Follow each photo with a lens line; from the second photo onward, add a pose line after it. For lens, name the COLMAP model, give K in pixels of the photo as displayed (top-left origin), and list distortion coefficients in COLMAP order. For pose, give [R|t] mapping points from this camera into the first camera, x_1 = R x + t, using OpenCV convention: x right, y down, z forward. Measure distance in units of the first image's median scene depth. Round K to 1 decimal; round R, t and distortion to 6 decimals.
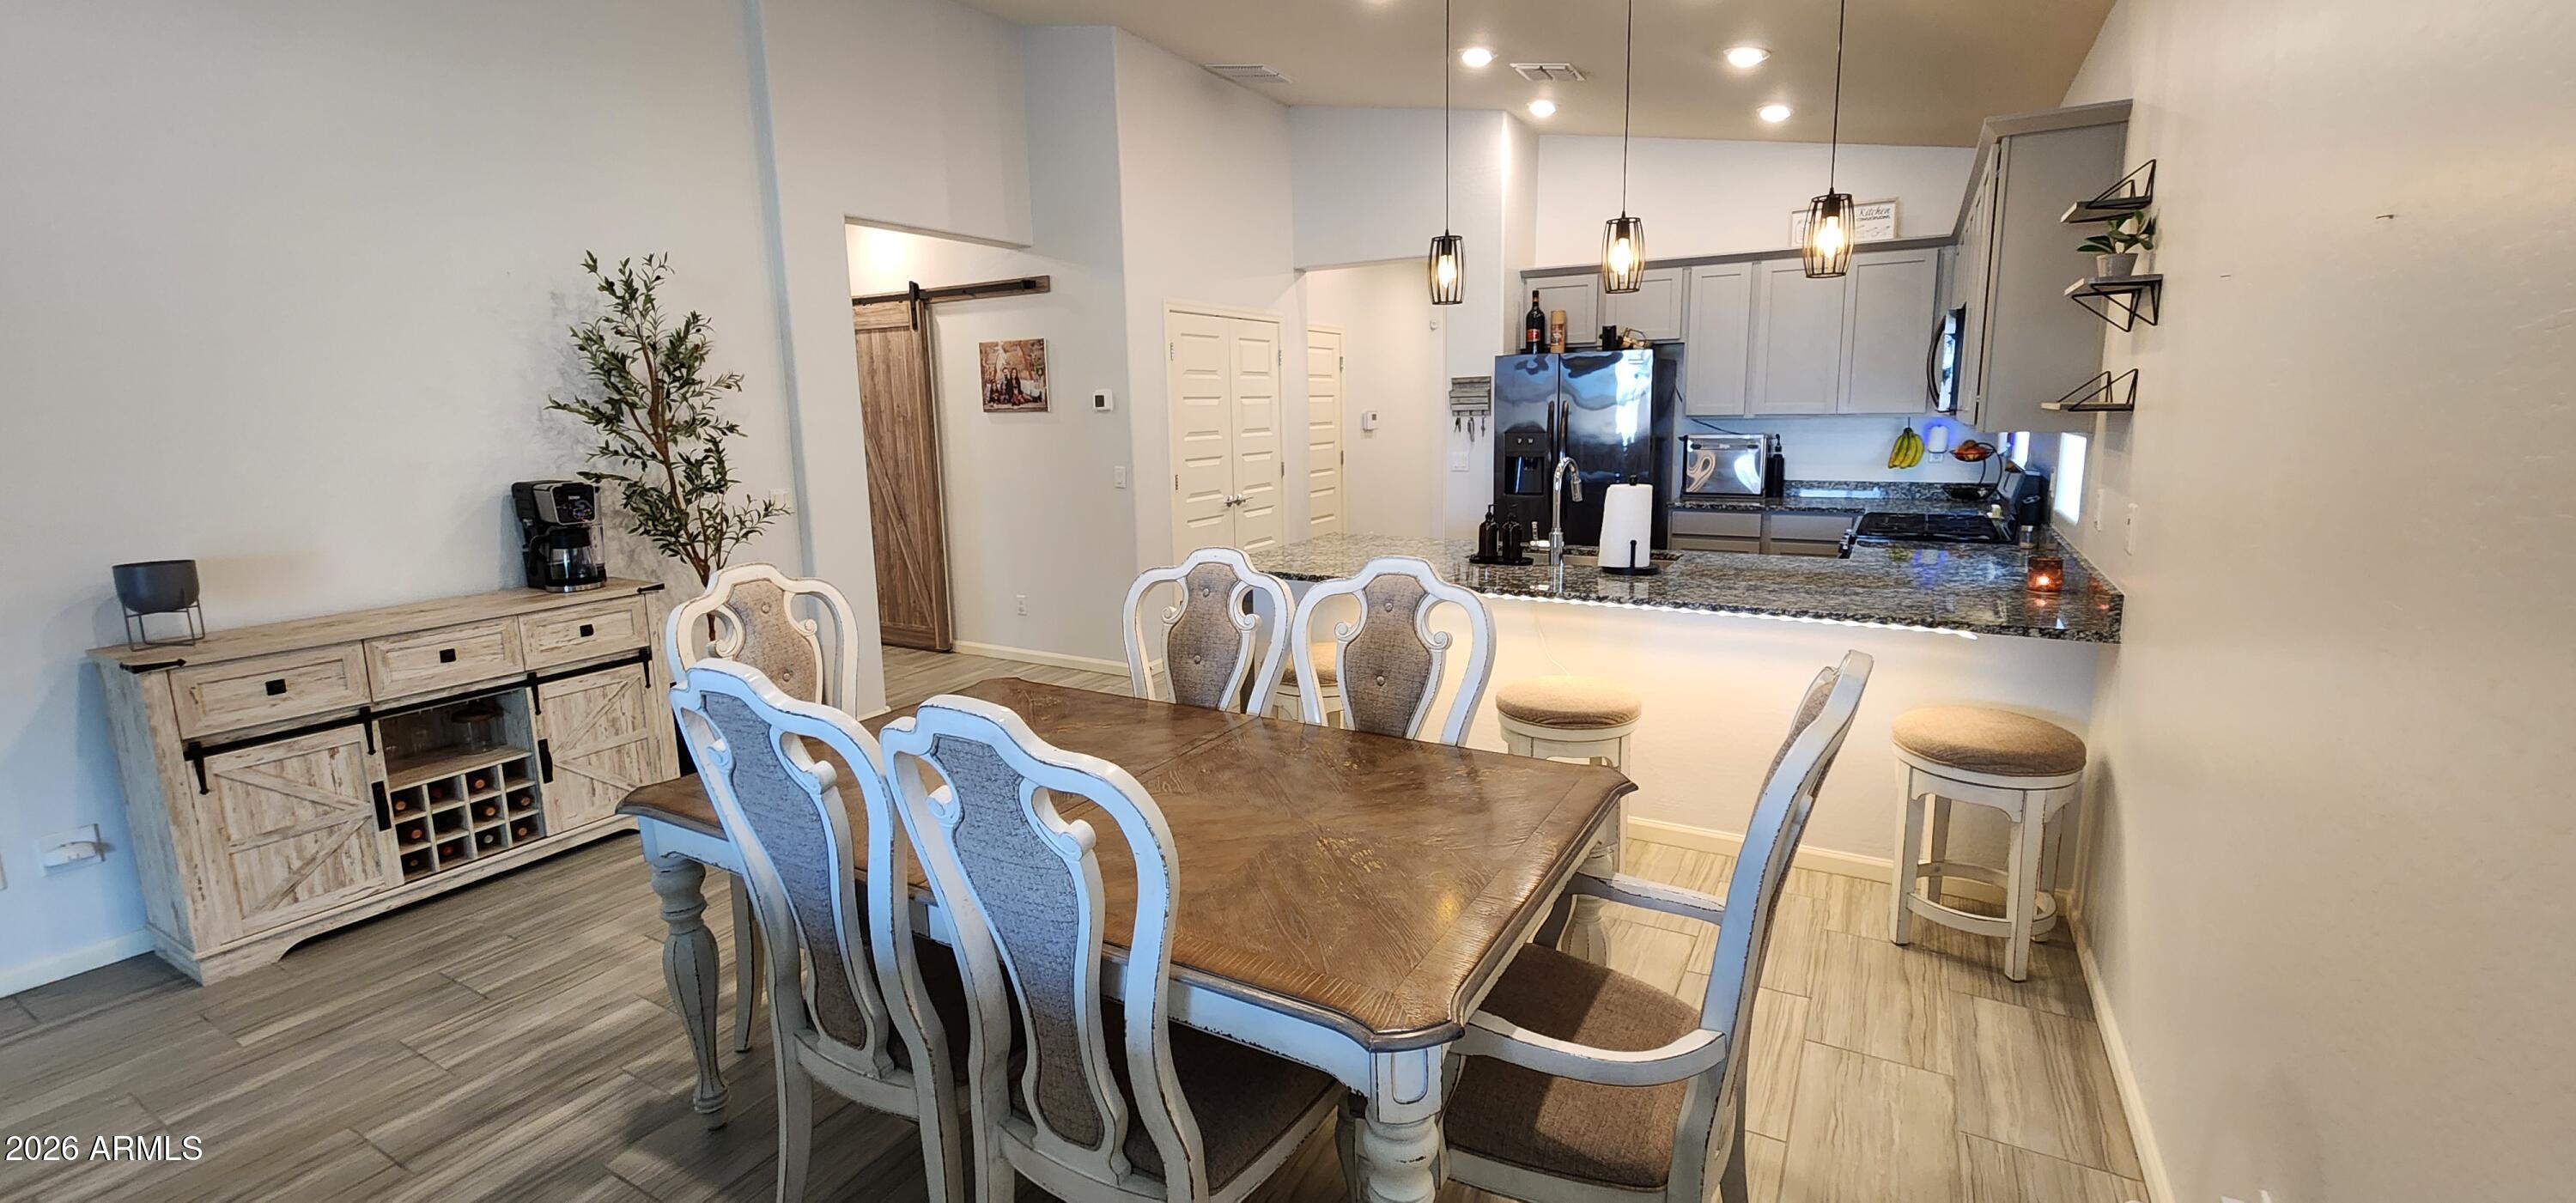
lens RADIAL K [[1070.7, 0, 1287.3], [0, 1070.7, 596.3], [0, 0, 1]] dist [-0.002854, 0.000732]
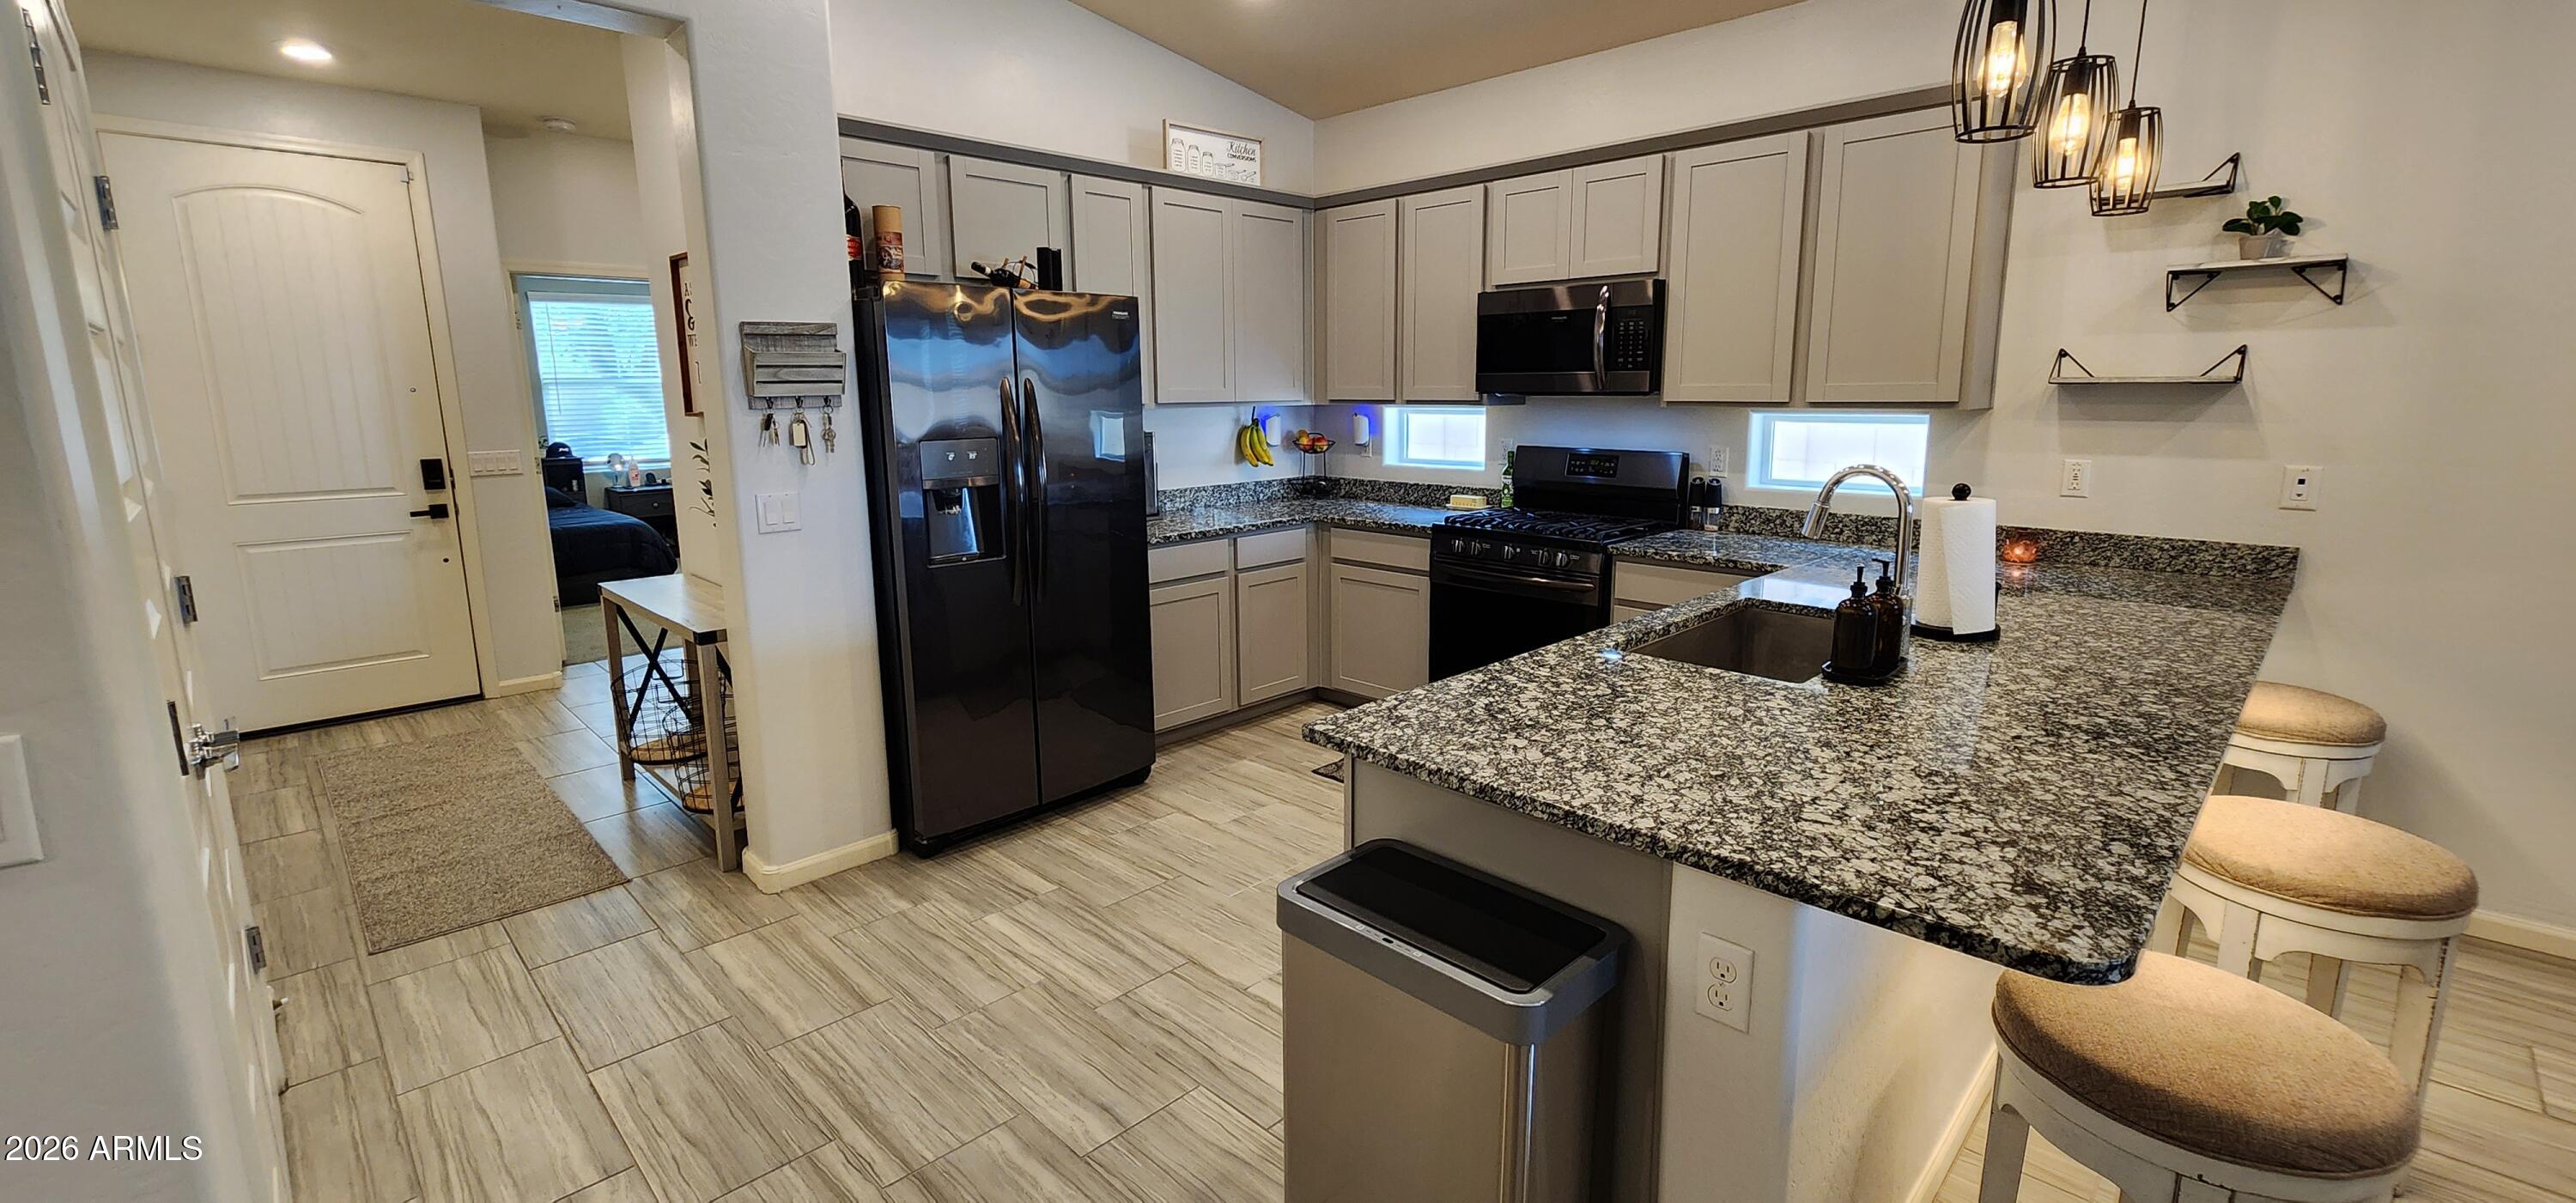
lens RADIAL K [[1070.7, 0, 1291.2], [0, 1070.7, 585.4], [0, 0, 1]] dist [-0.002854, 0.000732]
pose [[0.272354, -0.164720, 0.947993, -0.242302], [0.169309, 0.978069, 0.121304, -0.129513], [-0.947184, 0.127466, 0.294269, 0.763688]]
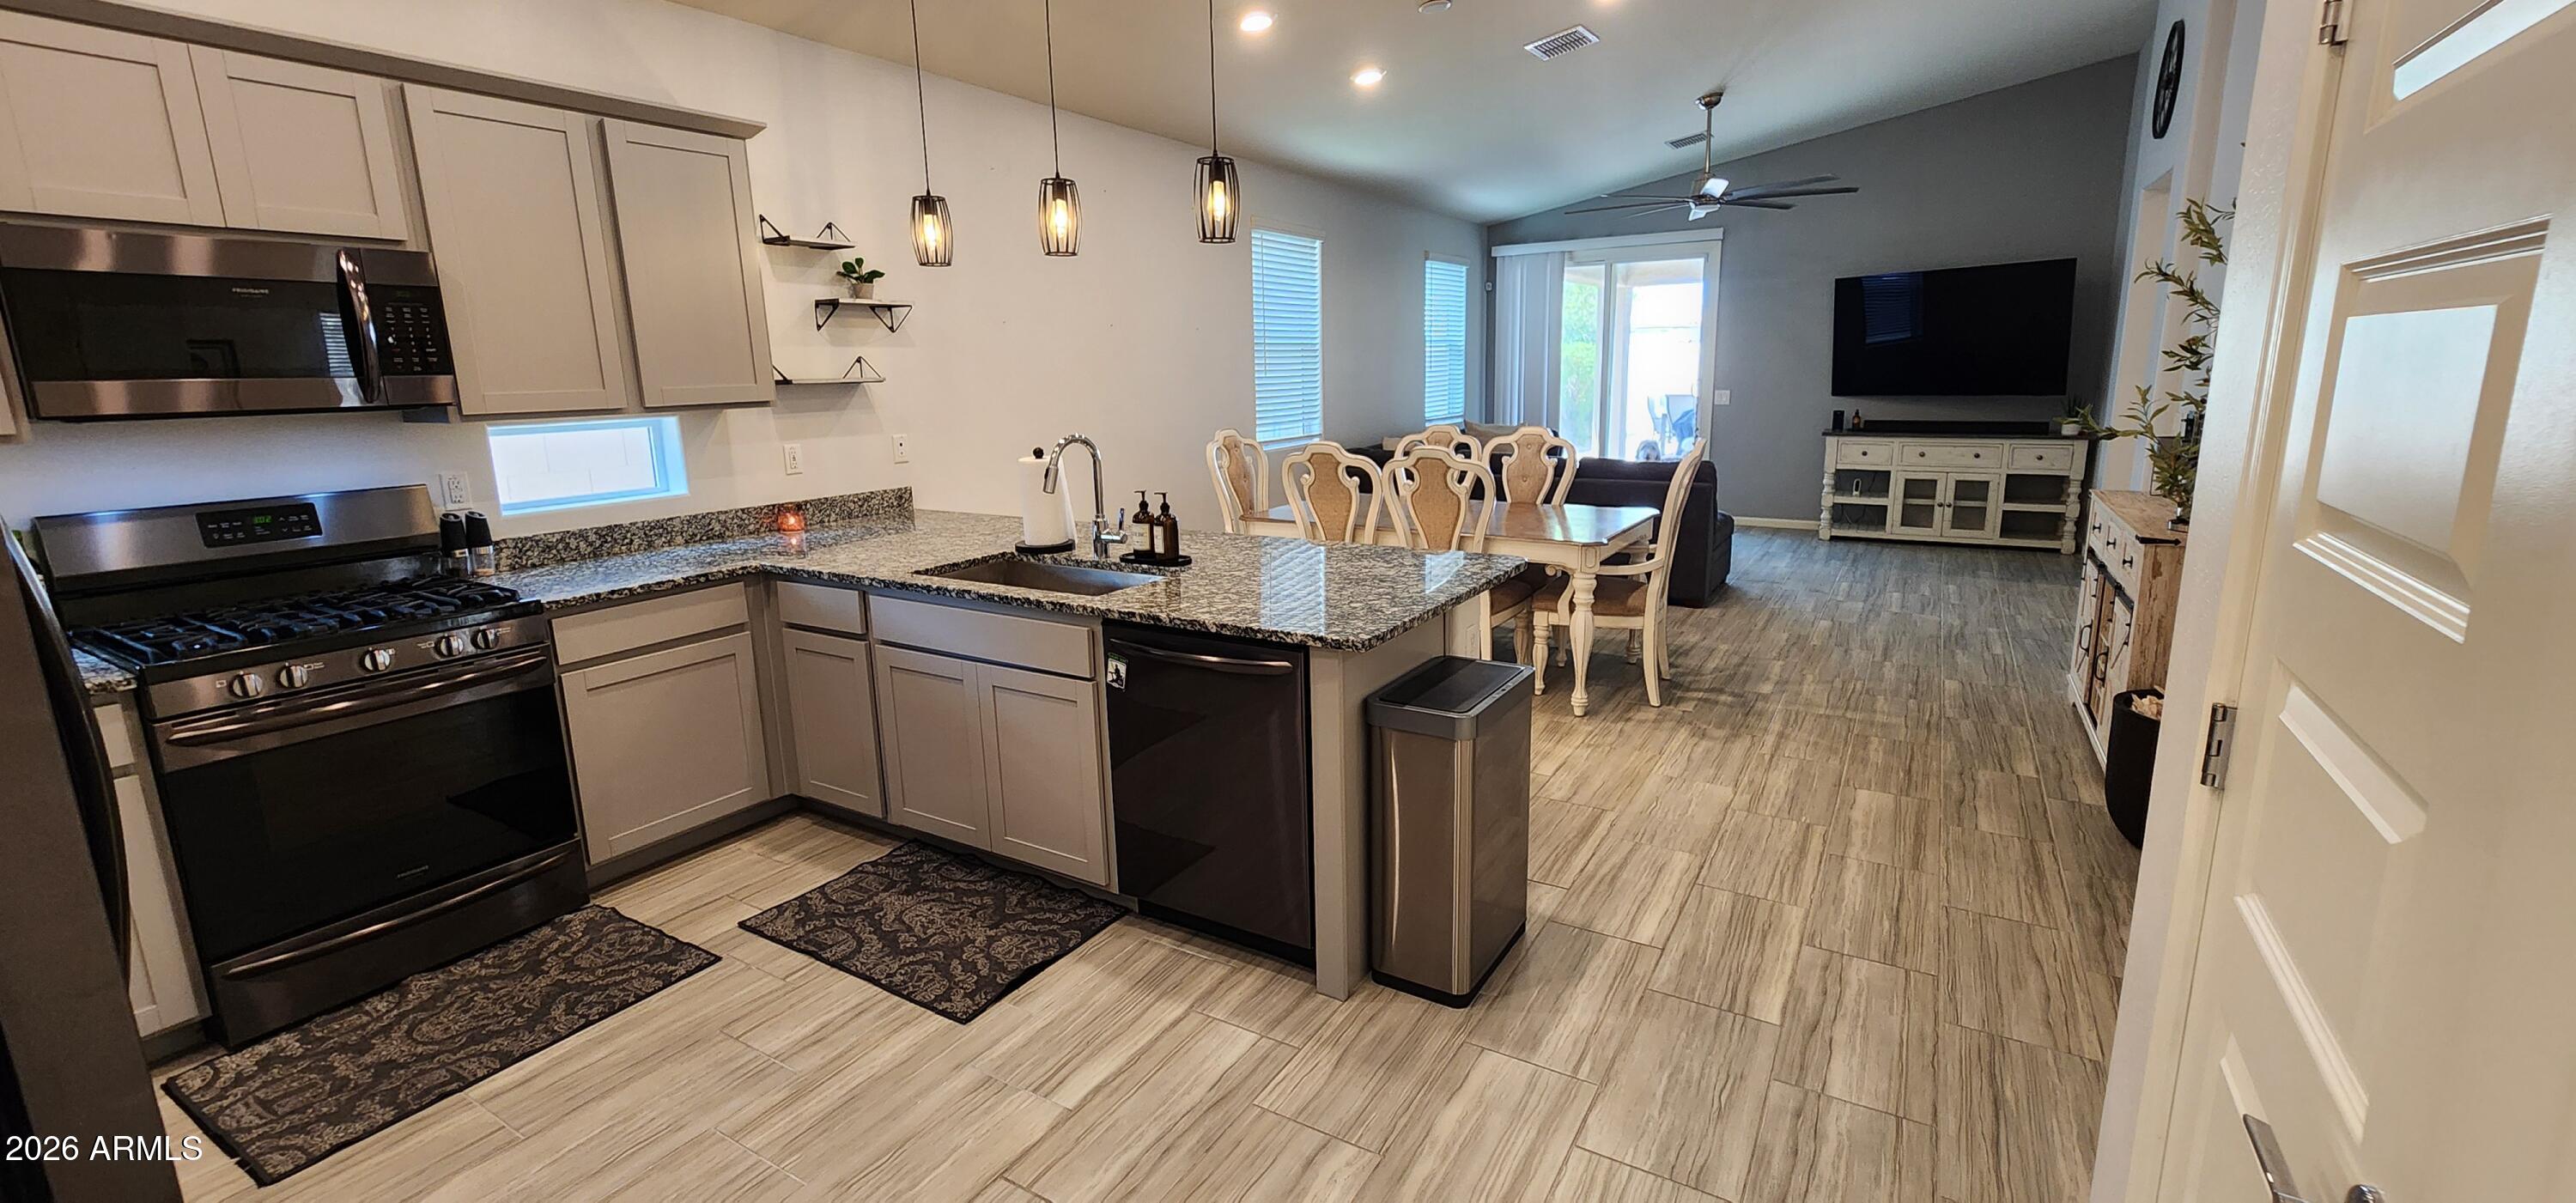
lens RADIAL K [[1070.7, 0, 1294.1], [0, 1070.7, 593.6], [0, 0, 1]] dist [-0.002854, 0.000732]
pose [[-0.999112, 0.028127, 0.031383, 0.015009], [0.037844, 0.926472, 0.374455, -0.205044], [-0.018544, 0.375310, -0.926714, 1.152561]]
